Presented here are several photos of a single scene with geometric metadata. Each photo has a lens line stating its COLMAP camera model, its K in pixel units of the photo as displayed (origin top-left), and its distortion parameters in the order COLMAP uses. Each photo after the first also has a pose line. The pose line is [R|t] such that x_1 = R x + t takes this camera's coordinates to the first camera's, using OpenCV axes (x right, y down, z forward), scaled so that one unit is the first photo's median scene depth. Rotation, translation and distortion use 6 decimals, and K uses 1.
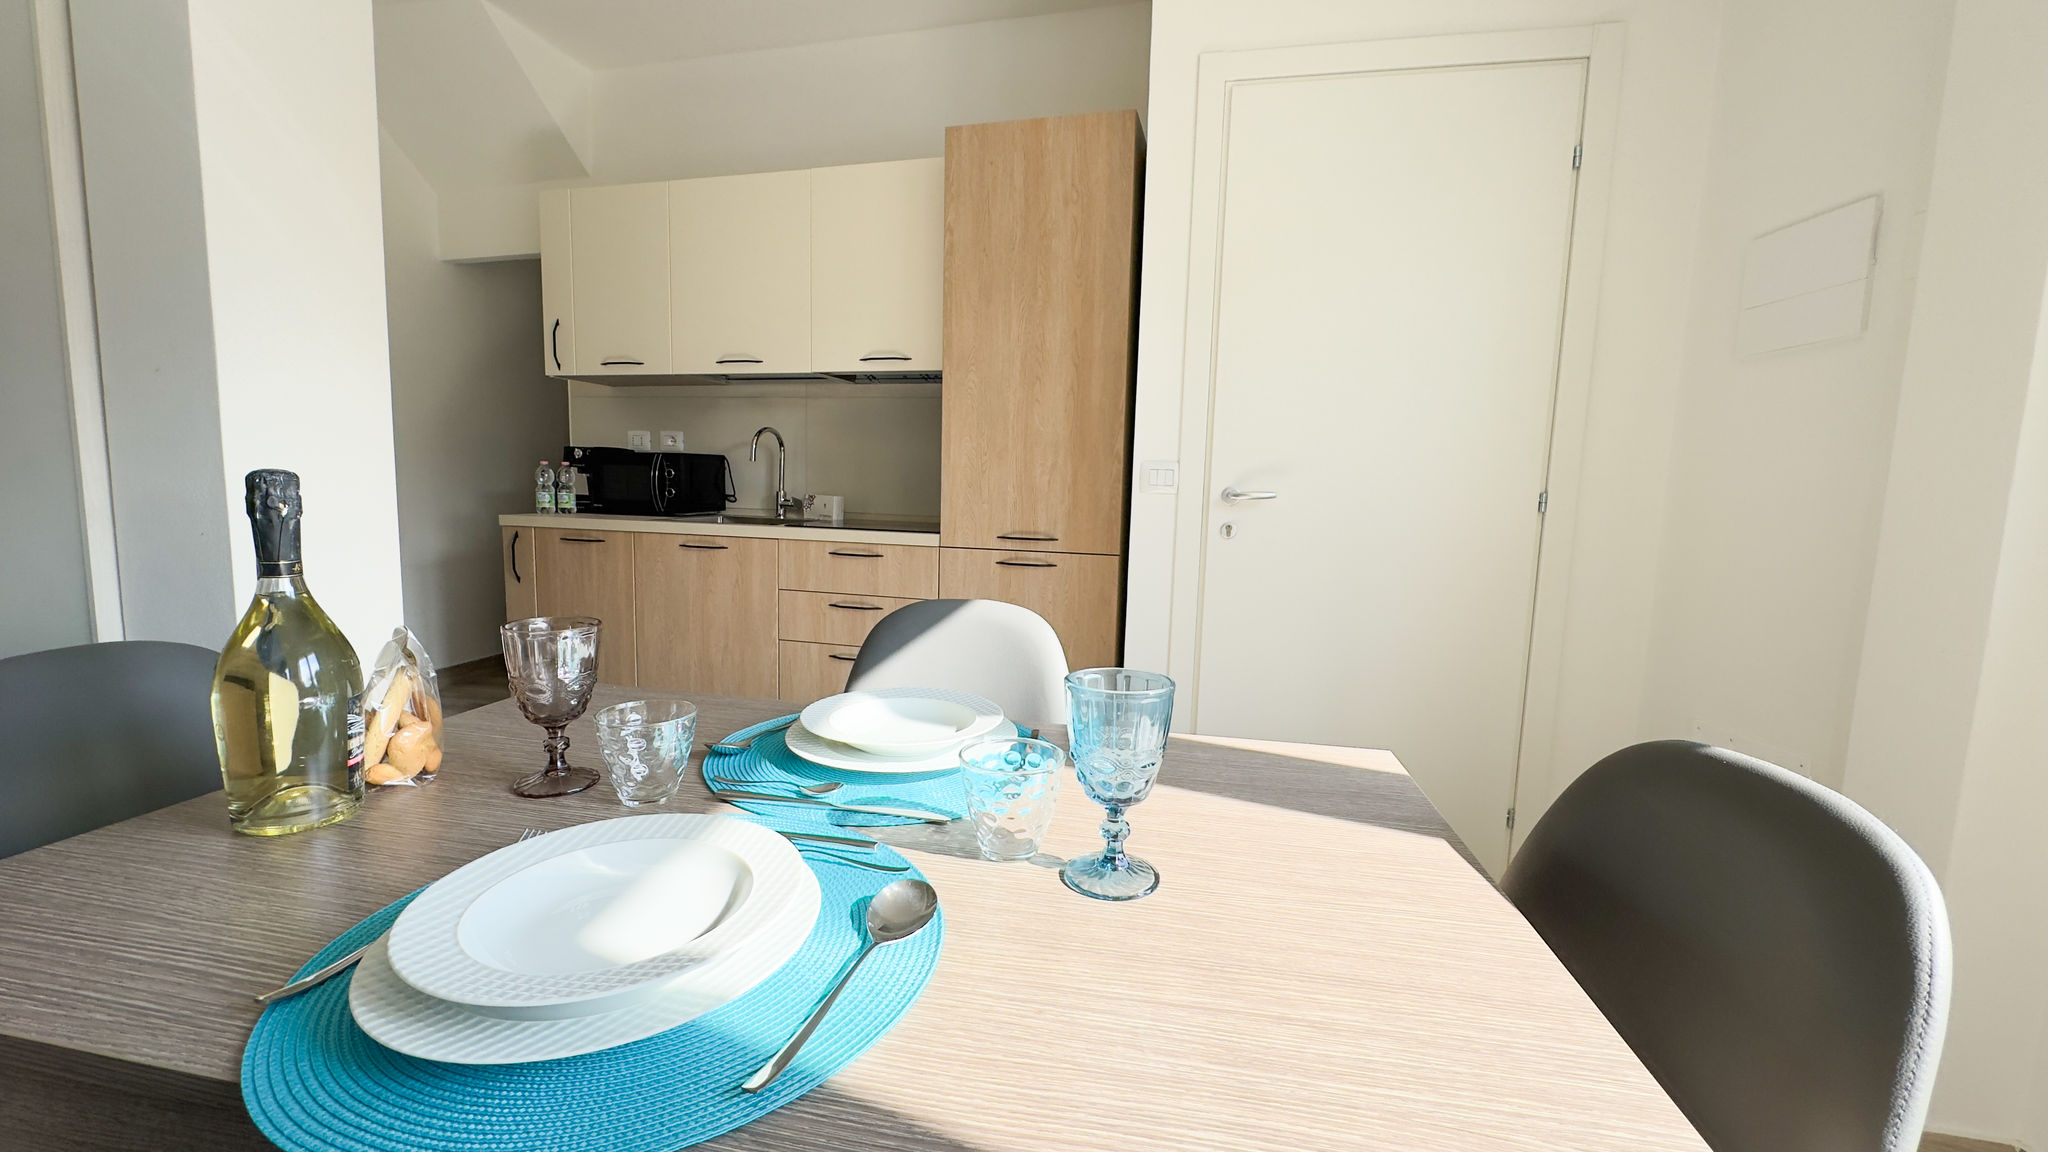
lens RADIAL K [[814.1, 0, 1020.8], [0, 814.1, 572.4], [0, 0, 1]] dist [-0.002510, 0.000837]
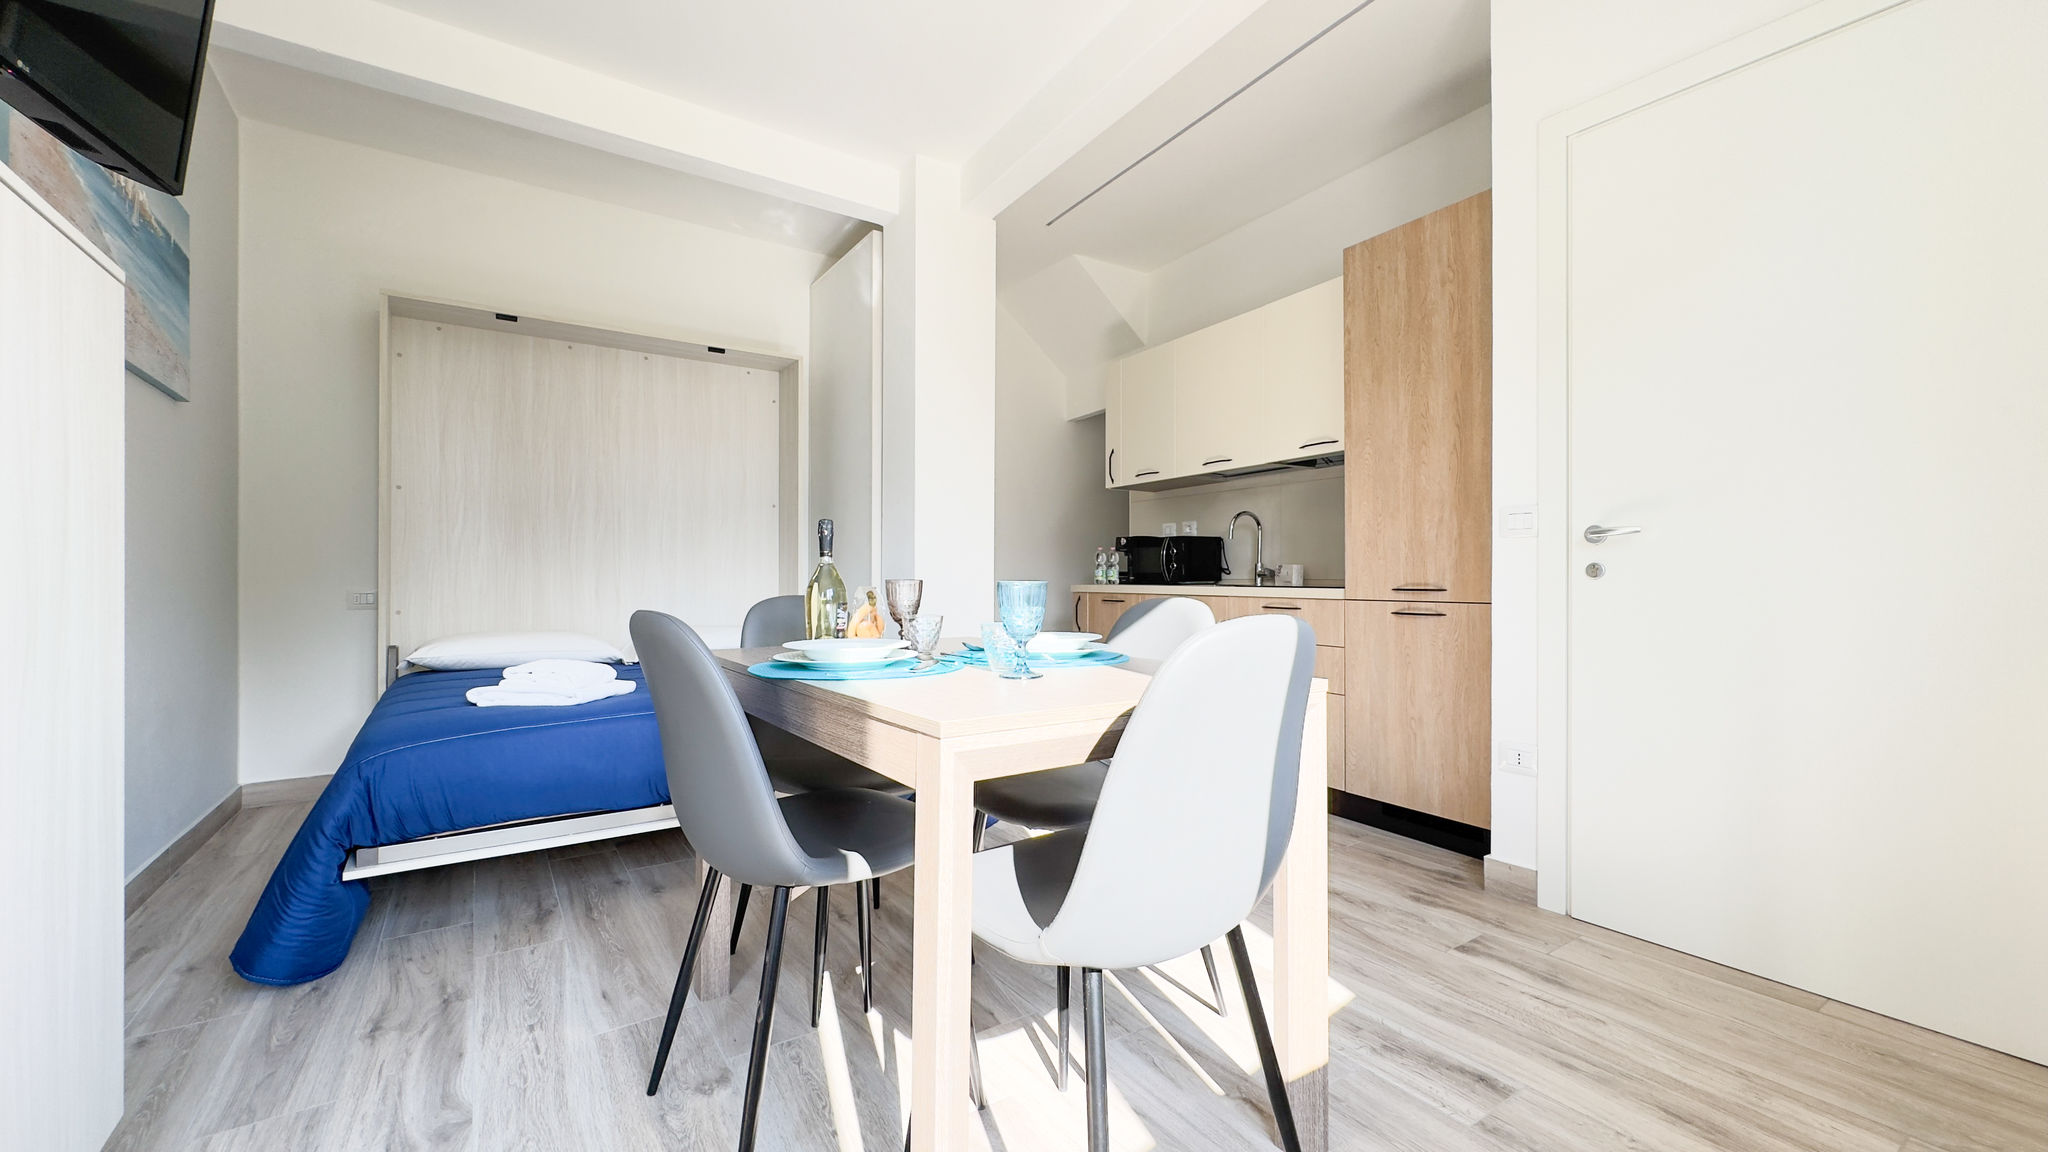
lens RADIAL K [[814.1, 0, 1018.4], [0, 814.1, 572.3], [0, 0, 1]] dist [-0.002510, 0.000837]
pose [[0.713522, -0.030796, -0.699956, 0.382696], [-0.058730, 0.992889, -0.103553, 0.077280], [0.698167, 0.114995, 0.706639, -0.126343]]
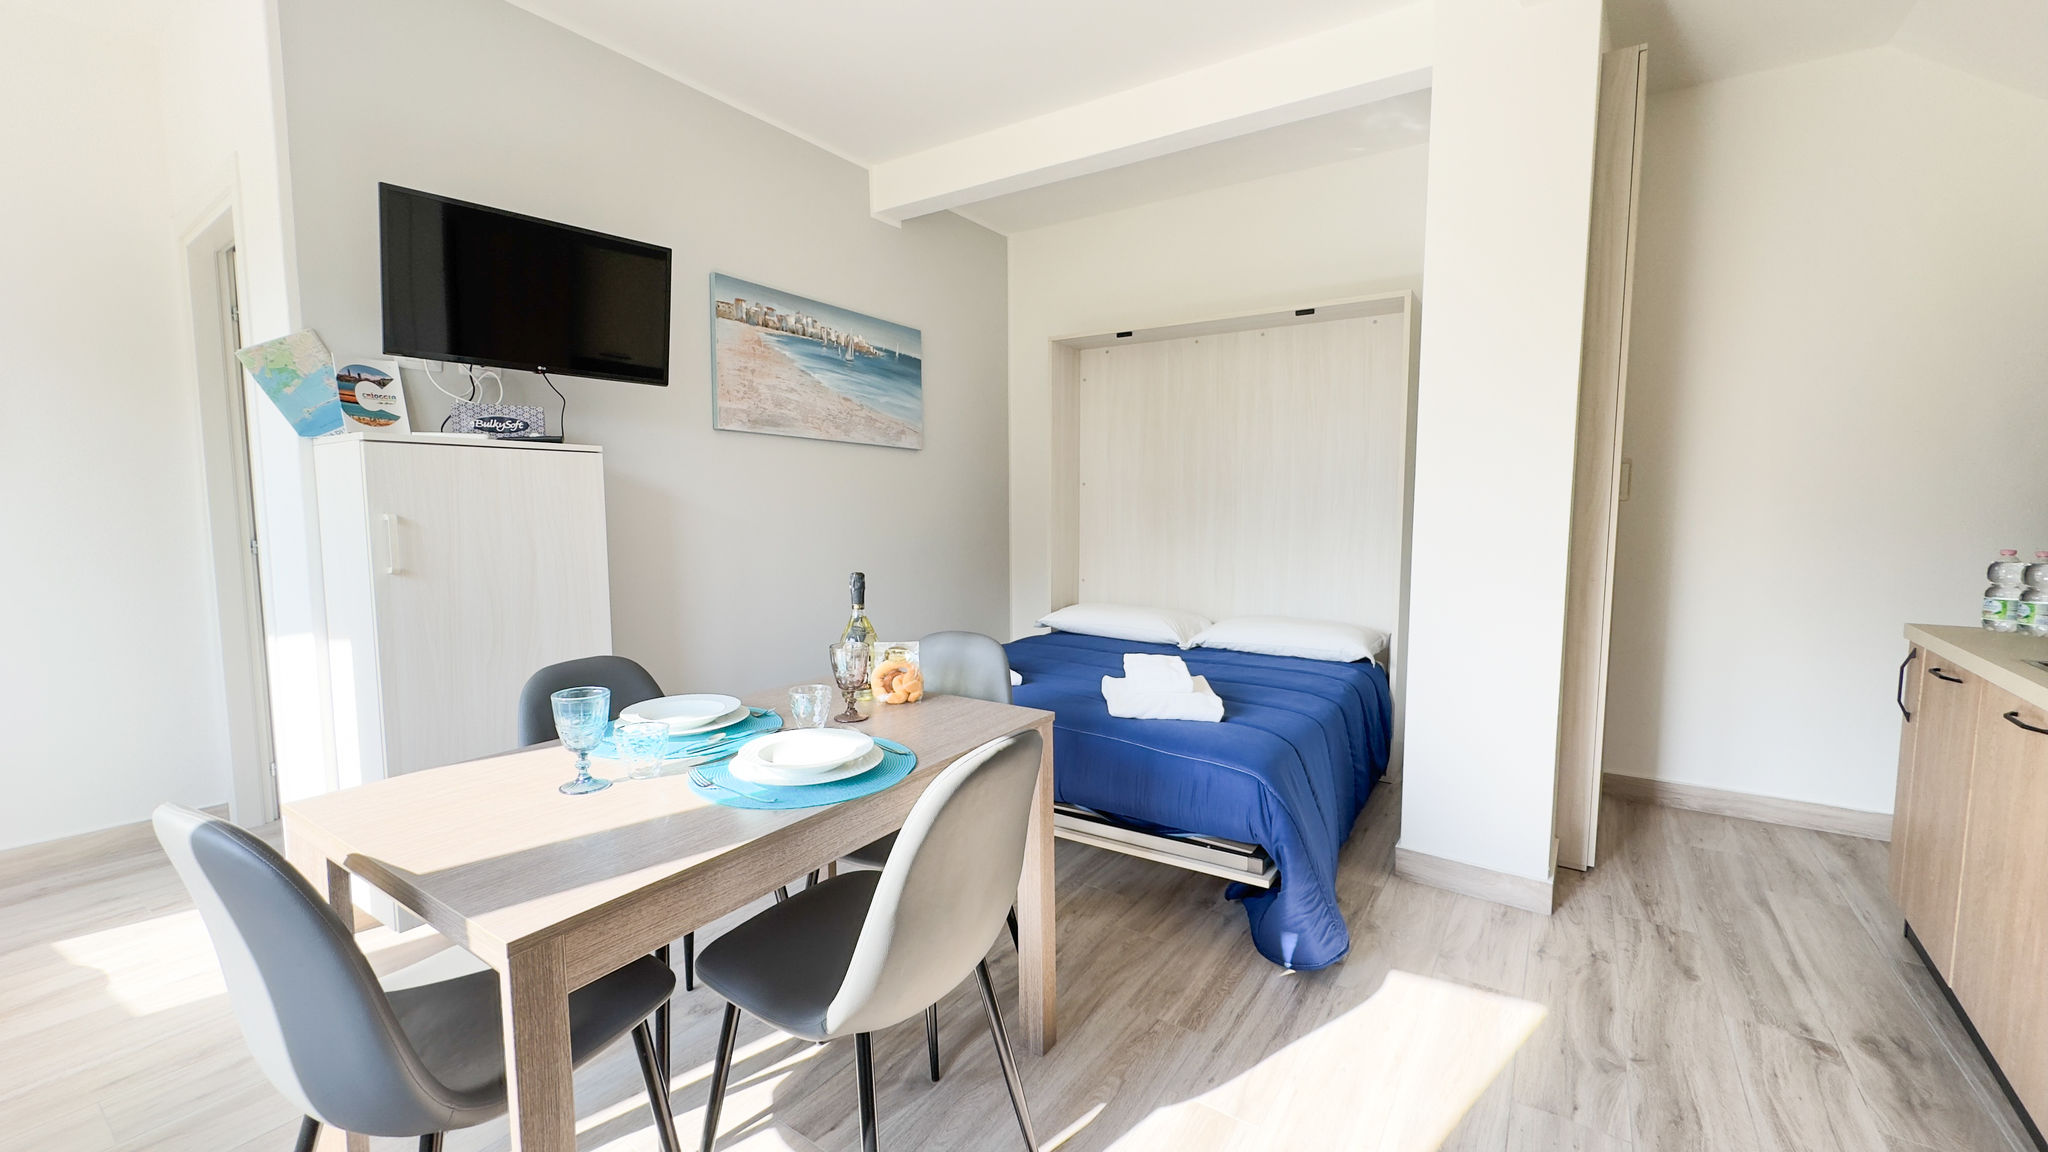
lens RADIAL K [[814.1, 0, 1027.8], [0, 814.1, 571.1], [0, 0, 1]] dist [-0.002510, 0.000837]
pose [[-0.373944, 0.053128, -0.925929, 0.385928], [-0.109605, 0.988830, 0.101001, -0.122910], [0.920952, 0.139255, -0.363944, 0.655089]]
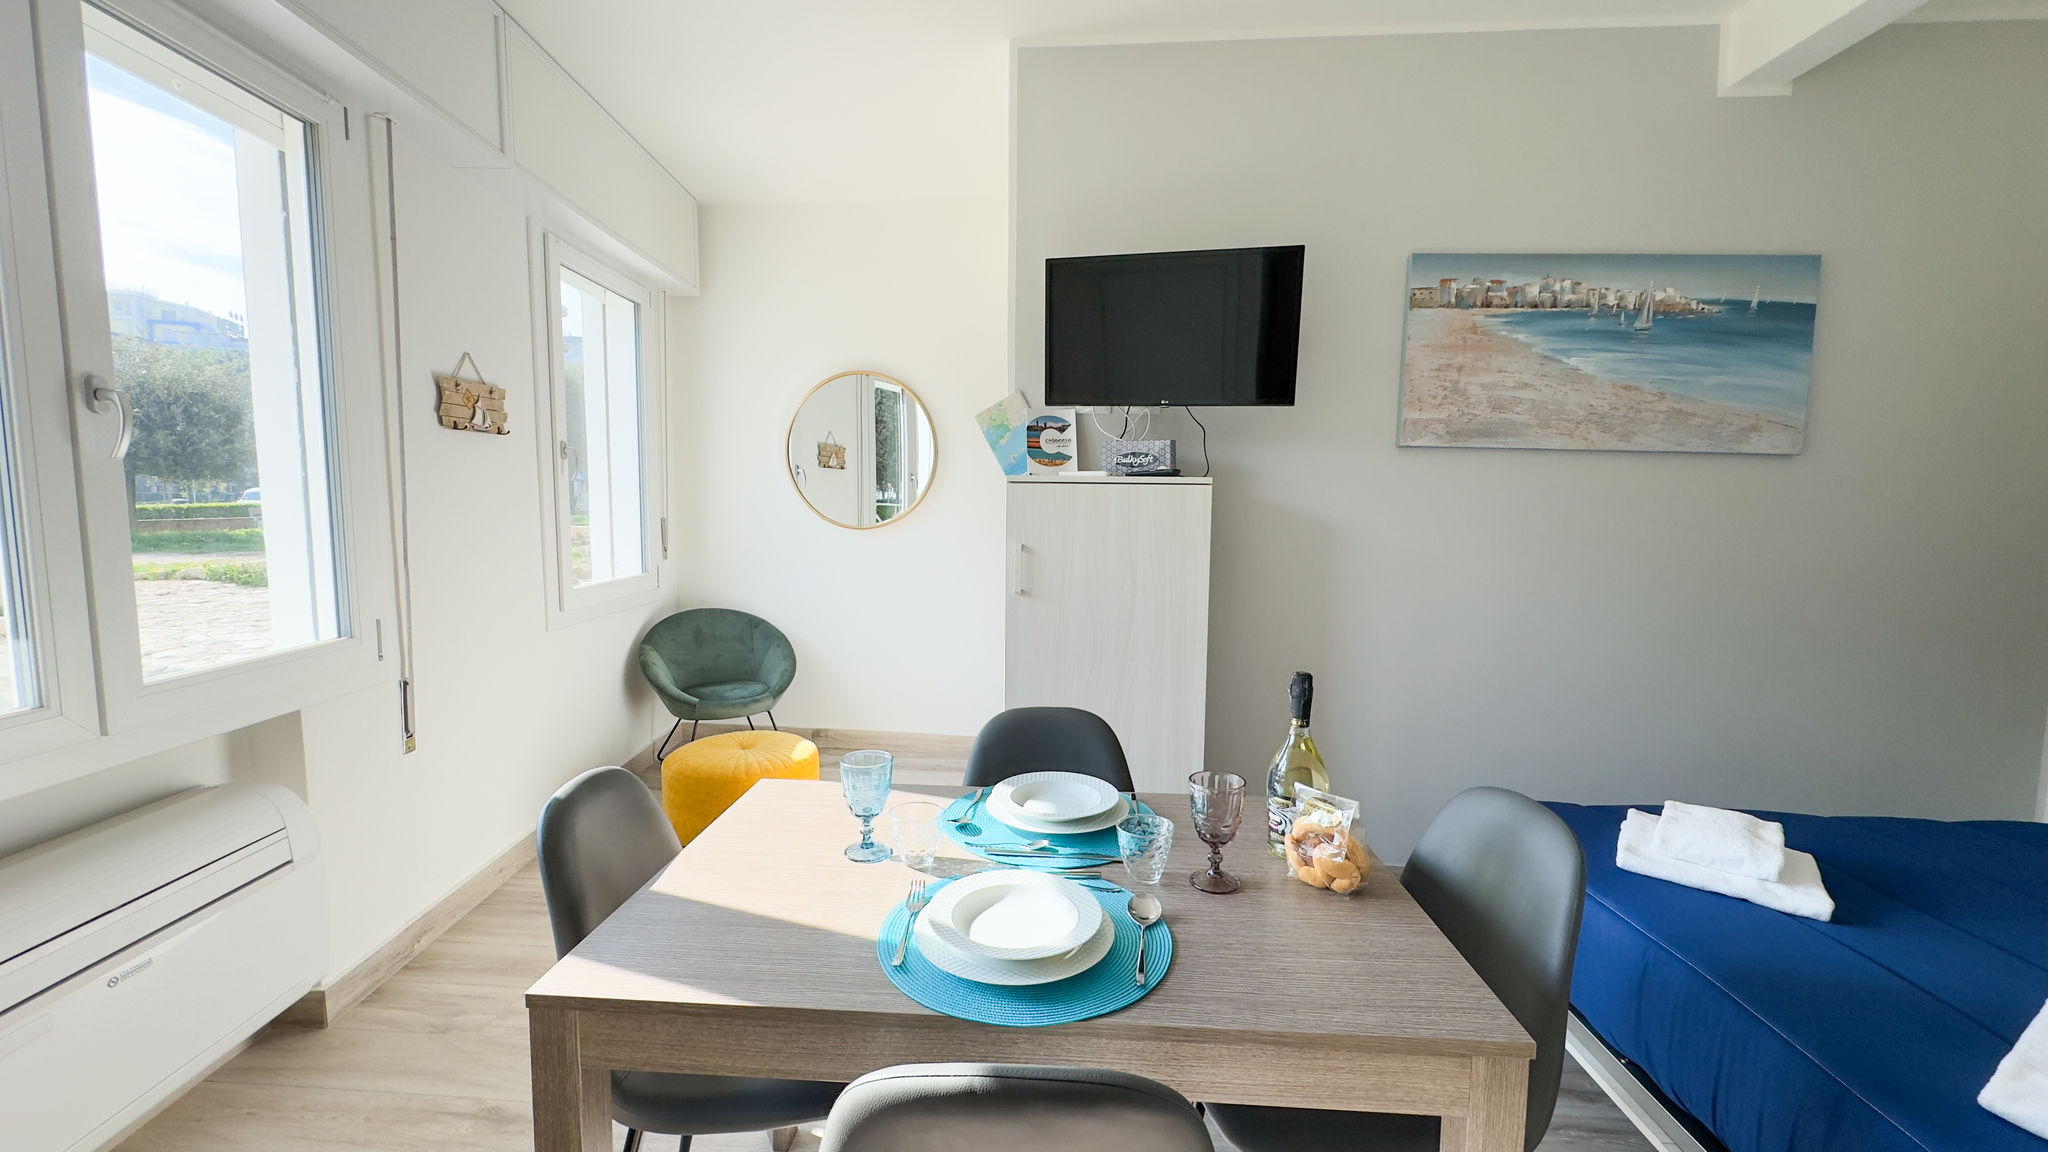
lens RADIAL K [[814.1, 0, 1016.7], [0, 814.1, 570.9], [0, 0, 1]] dist [-0.002510, 0.000837]
pose [[-0.991320, -0.025861, -0.128901, 0.007974], [-0.050651, 0.979902, 0.192942, -0.178498], [0.121321, 0.197796, -0.972707, 0.698509]]
